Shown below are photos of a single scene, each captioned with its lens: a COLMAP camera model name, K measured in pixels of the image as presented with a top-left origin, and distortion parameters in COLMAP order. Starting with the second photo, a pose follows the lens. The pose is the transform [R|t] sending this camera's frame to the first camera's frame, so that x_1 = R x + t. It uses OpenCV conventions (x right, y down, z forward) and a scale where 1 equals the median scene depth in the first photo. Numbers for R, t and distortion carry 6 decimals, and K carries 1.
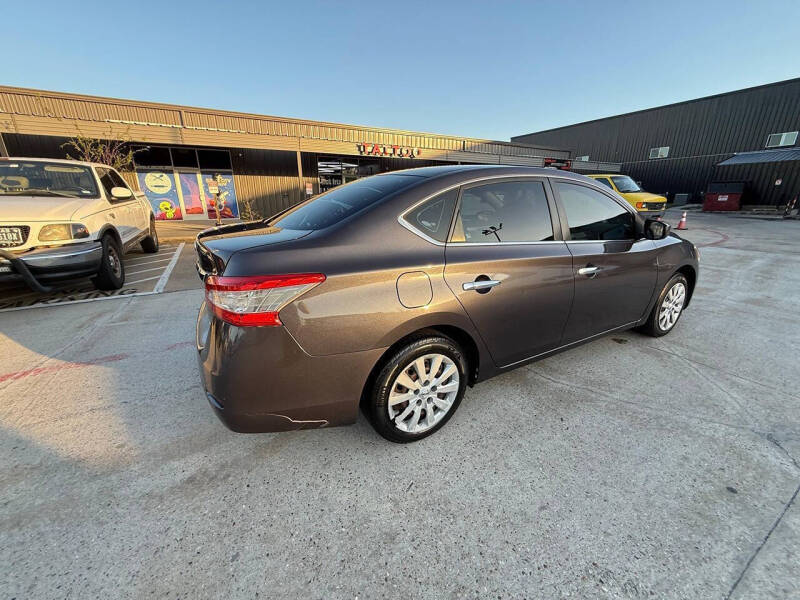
lens RADIAL K [[319.4, 0, 395.7], [0, 319.4, 299.7], [0, 0, 1]] dist [0.000482, -0.000395]
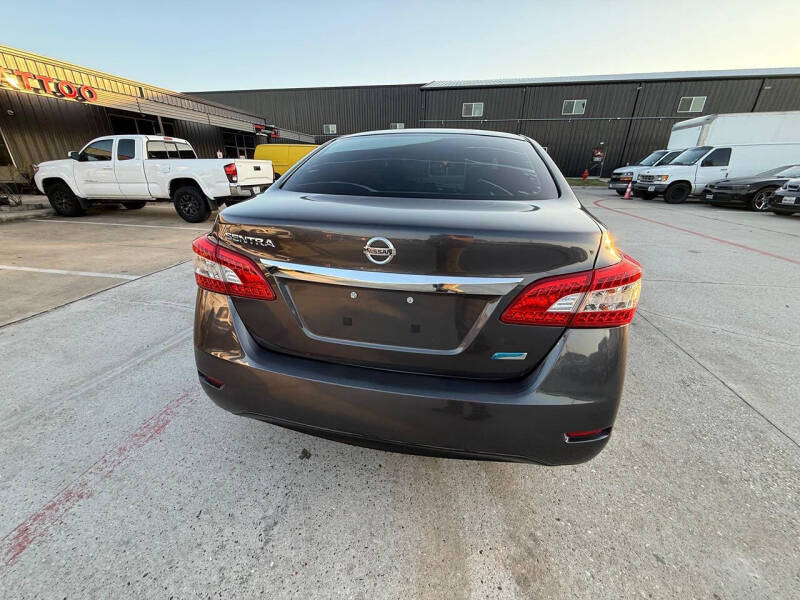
lens RADIAL K [[317.7, 0, 397.1], [0, 317.7, 302.2], [0, 0, 1]] dist [-0.000849, 0.000323]
pose [[0.638281, -0.289405, 0.713332, -0.392149], [0.221072, 0.956520, 0.190255, -0.068210], [-0.737377, 0.036261, 0.674507, 0.250442]]
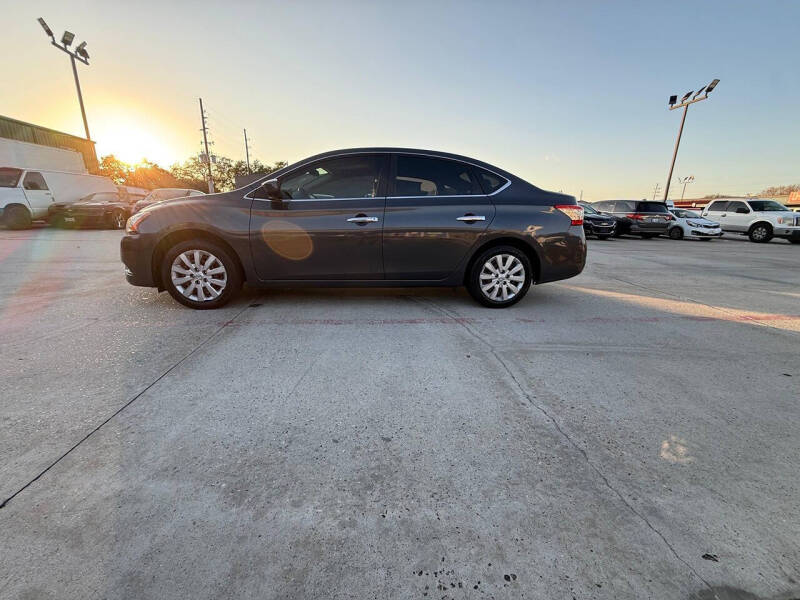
lens RADIAL K [[317.7, 0, 397.1], [0, 317.7, 302.2], [0, 0, 1]] dist [-0.000849, 0.000323]
pose [[-0.920956, -0.119503, 0.370890, -0.205129], [0.099797, 0.847733, 0.520951, -0.331182], [-0.376671, 0.516787, -0.768798, 1.346560]]
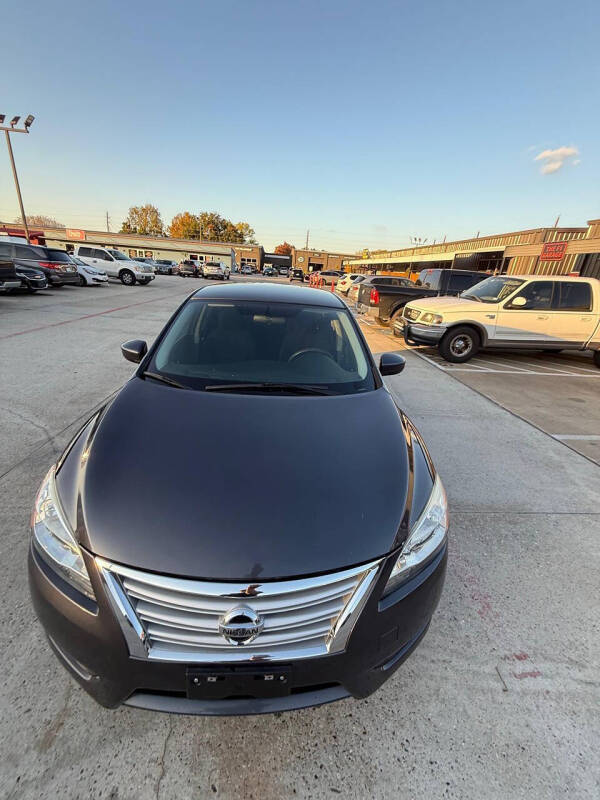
lens RADIAL K [[319.4, 0, 300.0], [0, 319.4, 400.0], [0, 0, 1]] dist [0.000482, -0.000395]
pose [[-0.437647, 0.312258, -0.843185, 0.759918], [-0.341338, 0.809862, 0.477086, -0.378631], [0.831837, 0.496607, -0.247848, 0.904974]]
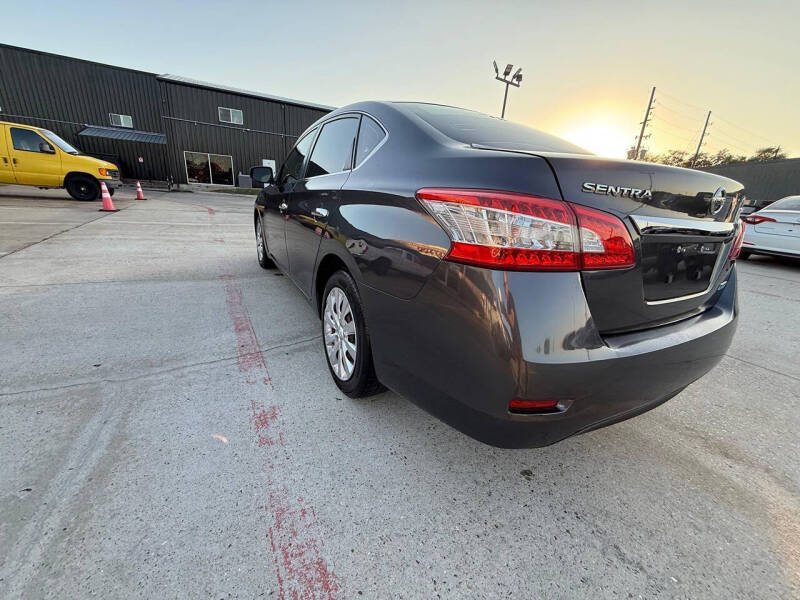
lens RADIAL K [[316.9, 0, 394.5], [0, 316.9, 302.1], [0, 0, 1]] dist [0.000313, 0.000241]
pose [[-0.002861, -0.319266, 0.947661, -0.473312], [0.237450, 0.920344, 0.310780, -0.120543], [-0.971396, 0.225911, 0.073176, 0.612087]]
